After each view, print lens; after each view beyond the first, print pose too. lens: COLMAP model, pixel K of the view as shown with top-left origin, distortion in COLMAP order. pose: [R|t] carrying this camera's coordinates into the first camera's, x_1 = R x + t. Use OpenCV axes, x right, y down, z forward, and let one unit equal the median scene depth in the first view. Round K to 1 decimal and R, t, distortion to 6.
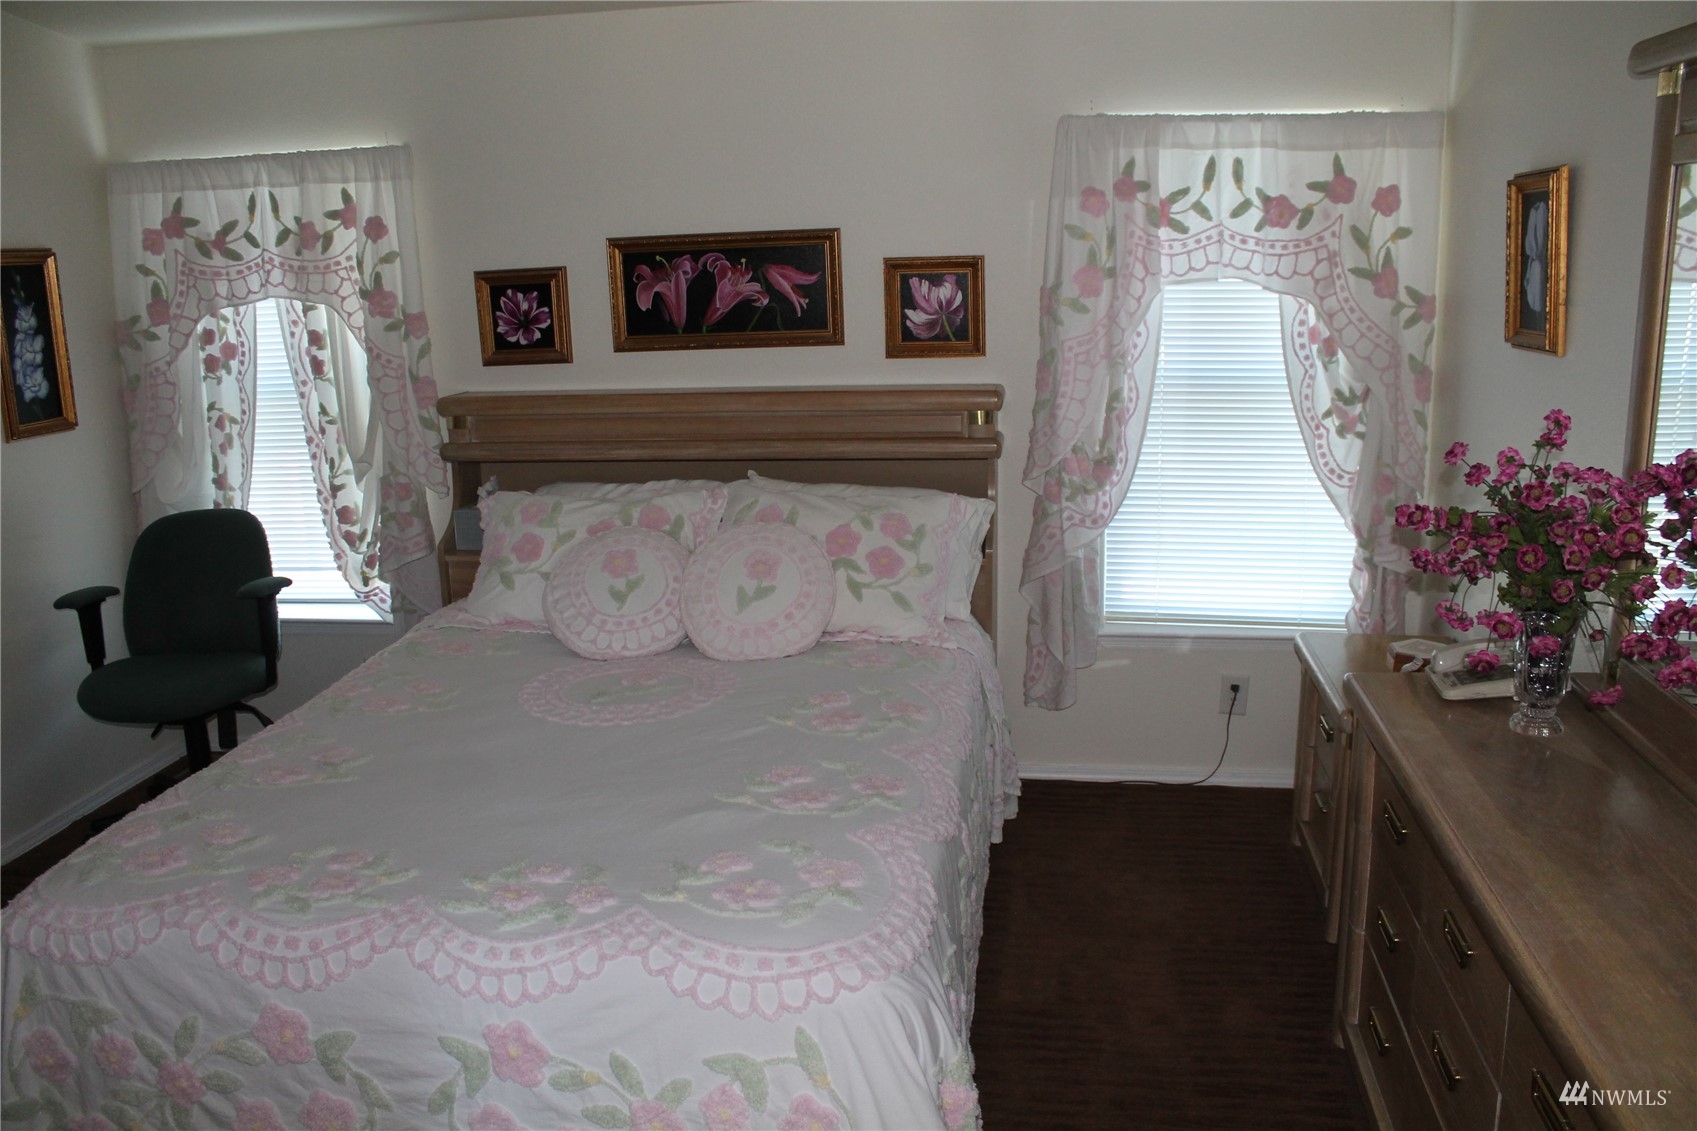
lens RADIAL K [[1399.5, 0, 848.5], [0, 1399.5, 565.5], [0, 0, 1]] dist [-0.176842, 0.148569]
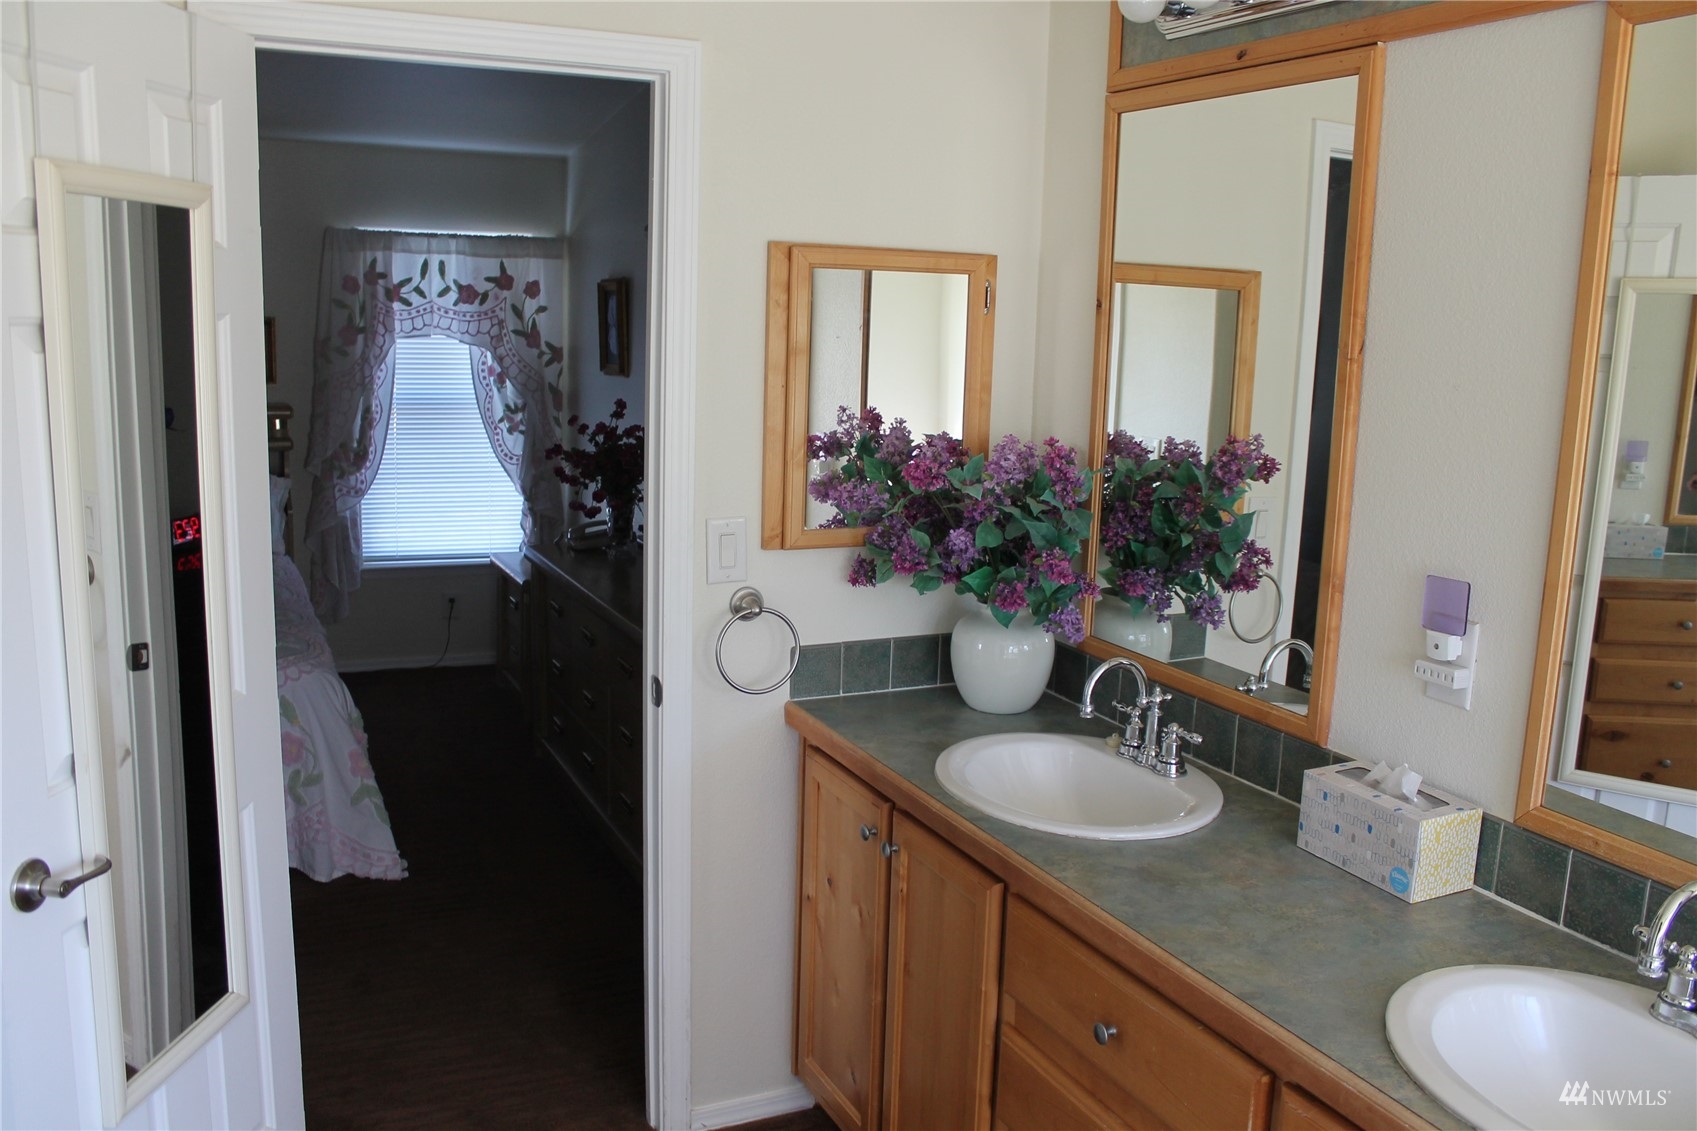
lens RADIAL K [[1399.5, 0, 848.5], [0, 1399.5, 565.5], [0, 0, 1]] dist [-0.176842, 0.148569]
pose [[0.826902, -0.048280, 0.560269, -0.236233], [0.074248, 0.996959, -0.023671, 0.131532], [-0.557423, 0.061172, 0.827972, -0.573507]]
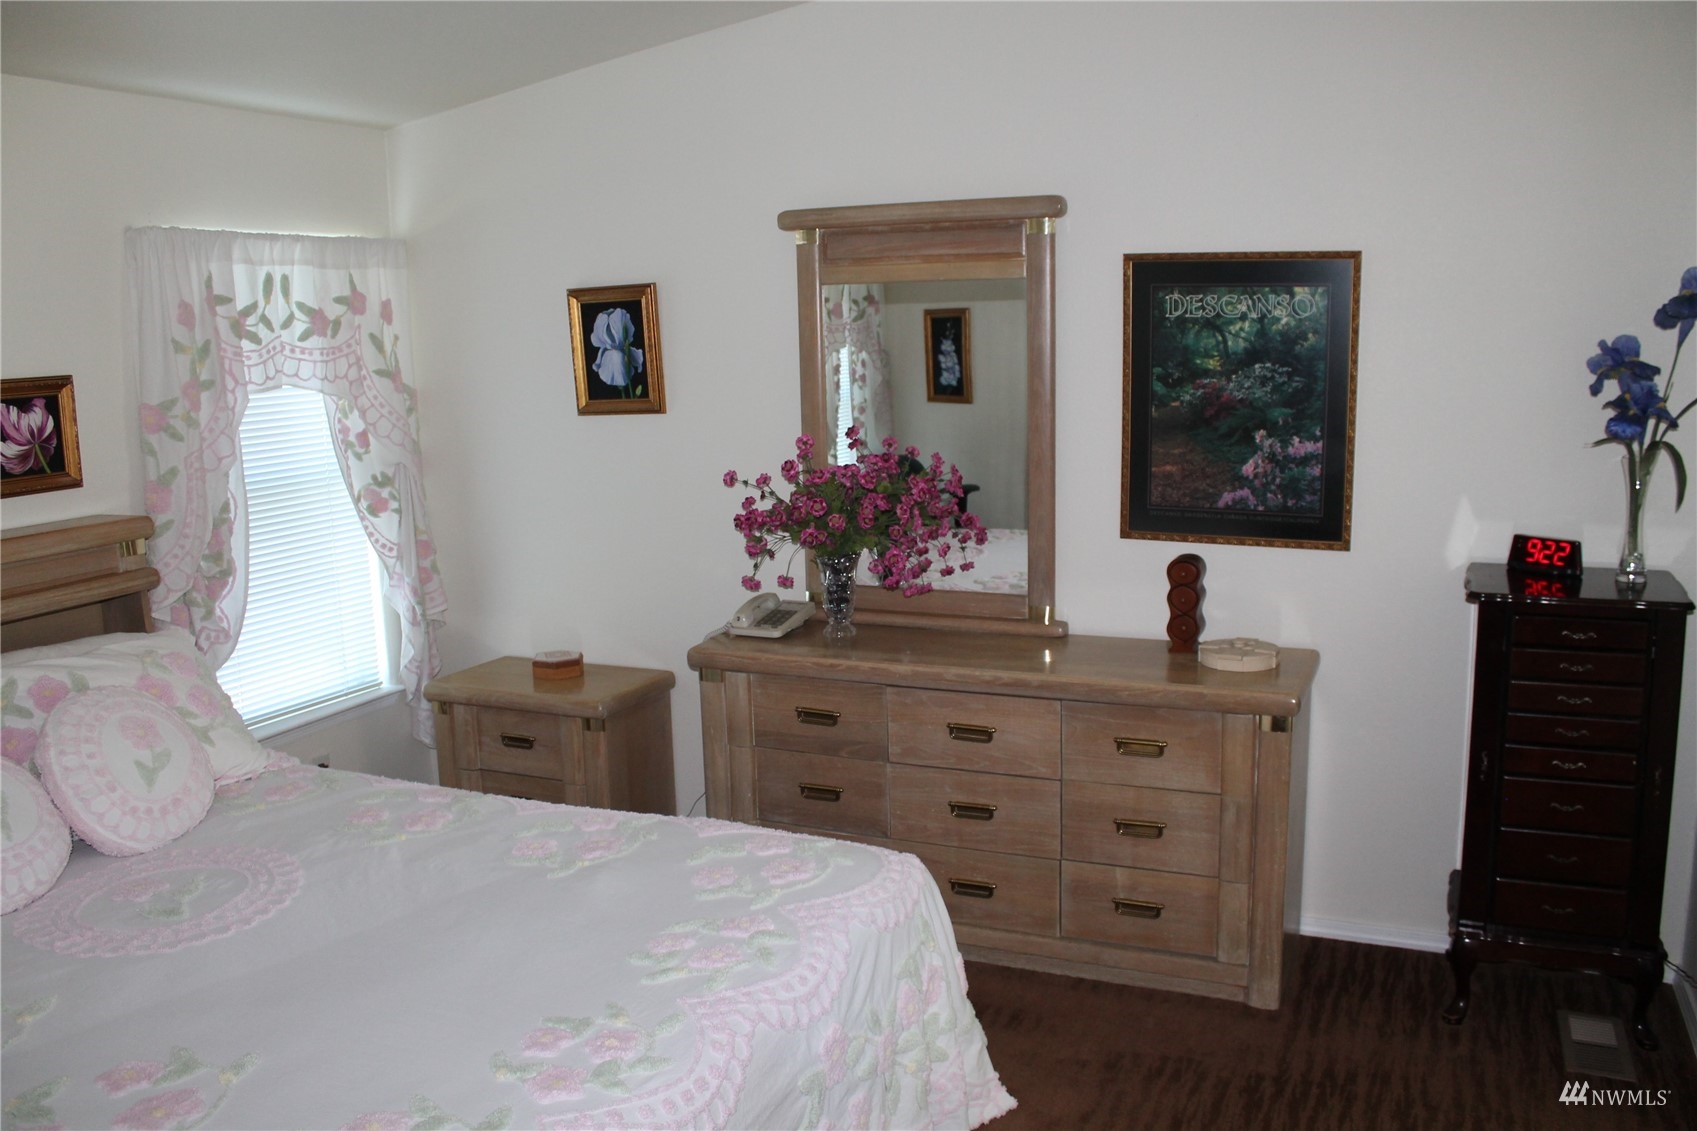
lens RADIAL K [[1399.5, 0, 848.5], [0, 1399.5, 565.5], [0, 0, 1]] dist [-0.176842, 0.148569]
pose [[0.265574, -0.150496, 0.952272, -0.648723], [0.241239, 0.966692, 0.085498, -0.058492], [-0.933421, 0.207019, 0.293034, 0.310370]]
